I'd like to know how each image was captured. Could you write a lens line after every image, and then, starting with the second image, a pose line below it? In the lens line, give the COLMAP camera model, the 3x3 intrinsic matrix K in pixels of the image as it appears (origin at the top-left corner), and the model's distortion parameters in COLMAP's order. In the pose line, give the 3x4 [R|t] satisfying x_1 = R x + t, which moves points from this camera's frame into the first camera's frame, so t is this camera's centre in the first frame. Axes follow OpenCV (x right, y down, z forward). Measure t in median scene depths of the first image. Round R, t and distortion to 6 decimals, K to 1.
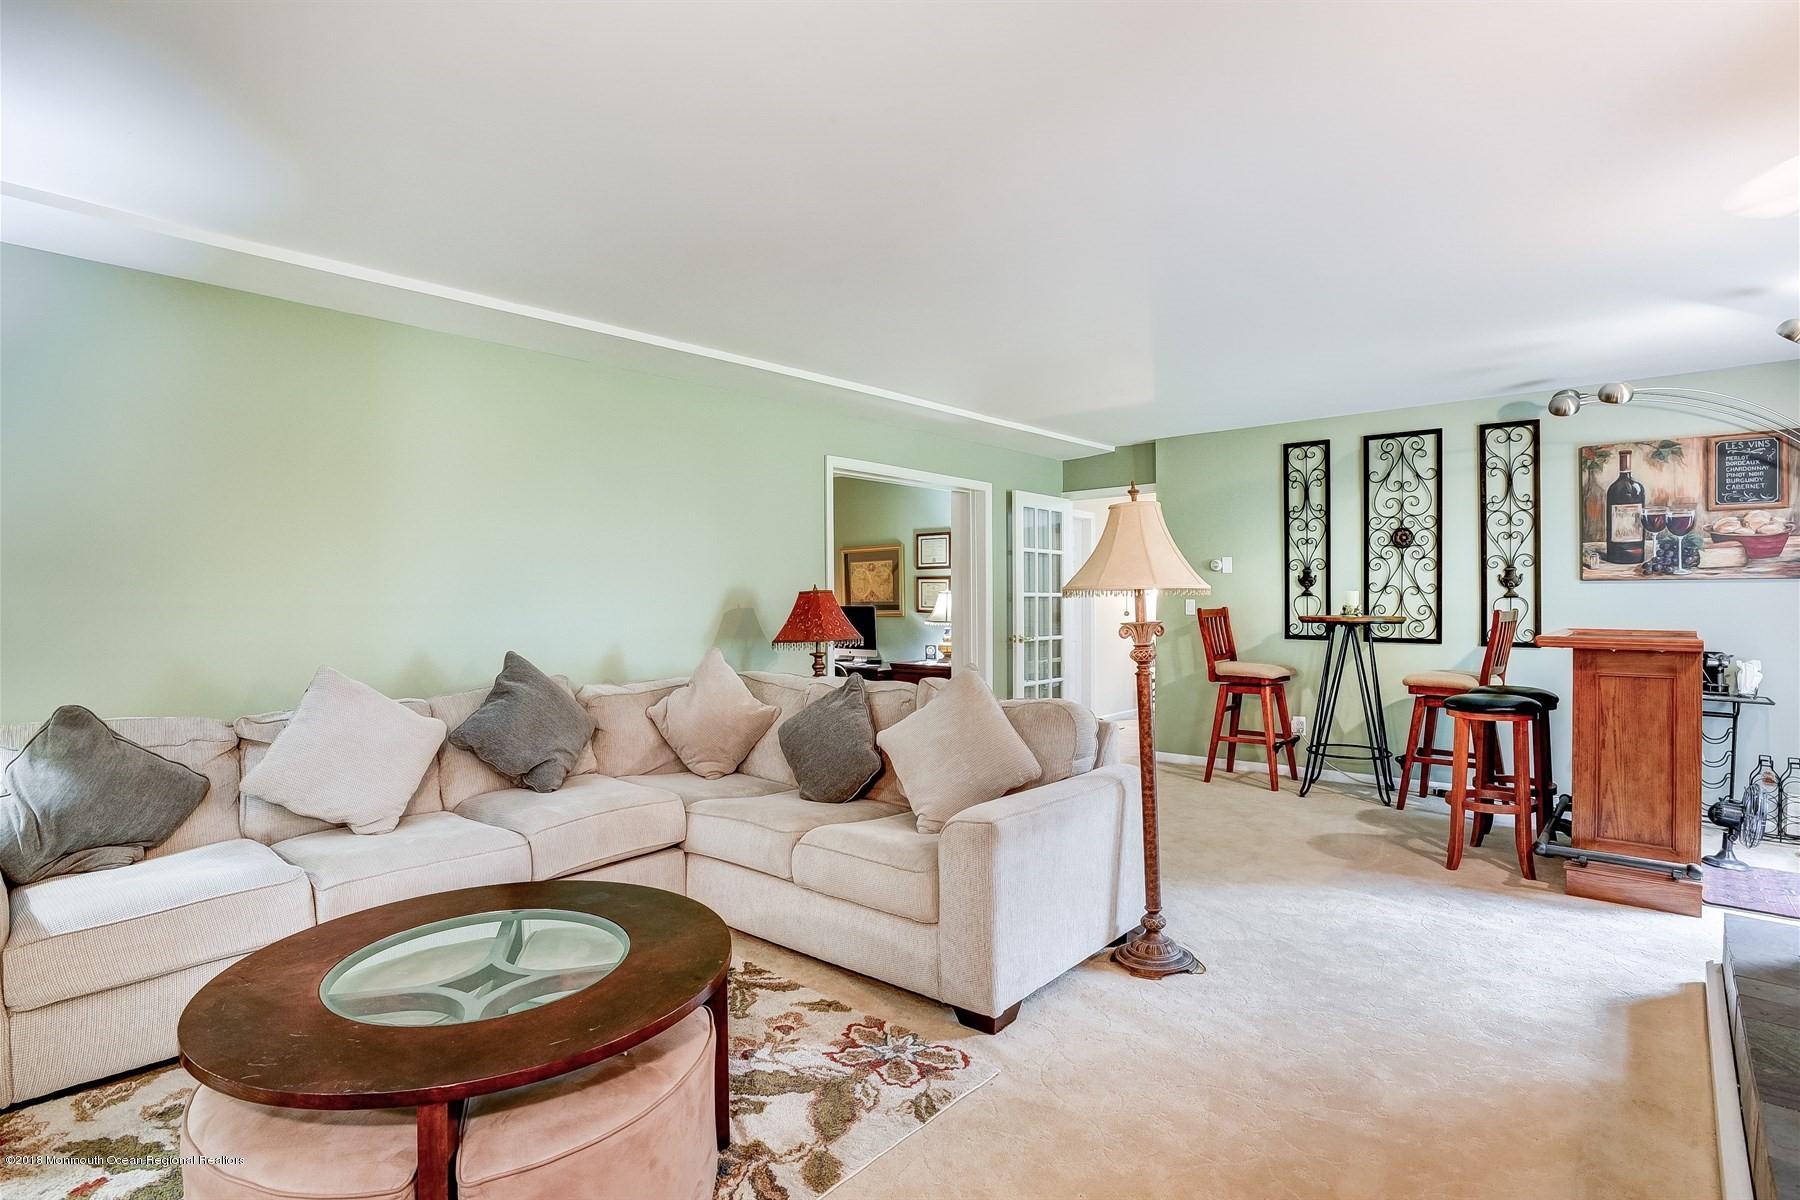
lens RADIAL K [[896.8, 0, 896.9], [0, 896.8, 596.6], [0, 0, 1]] dist [-0.001596, -0.000389]
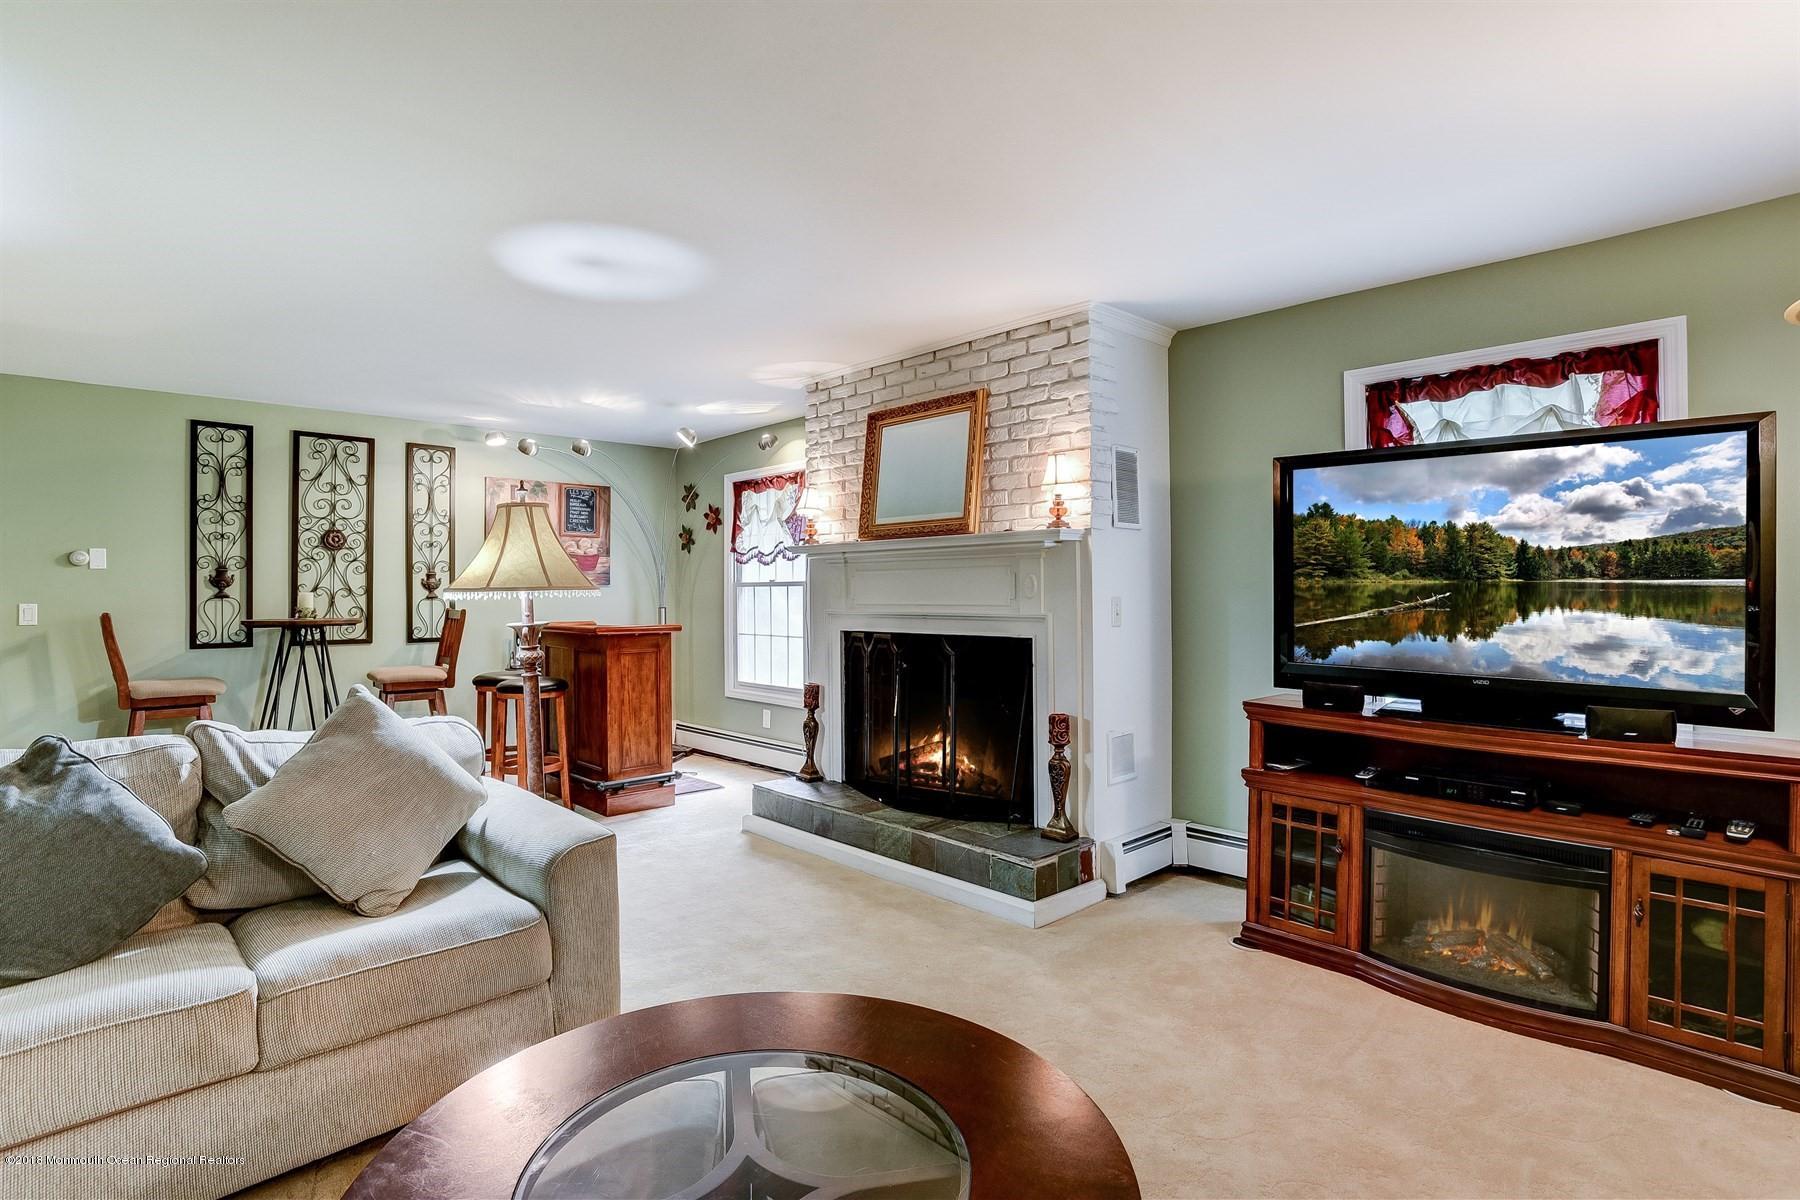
lens RADIAL K [[896.8, 0, 896.7], [0, 896.8, 597.3], [0, 0, 1]] dist [-0.001596, -0.000389]
pose [[0.127149, -0.005084, 0.991871, -0.347526], [0.004384, 0.999980, 0.004564, -0.003073], [-0.991874, 0.003768, 0.127169, 0.247042]]
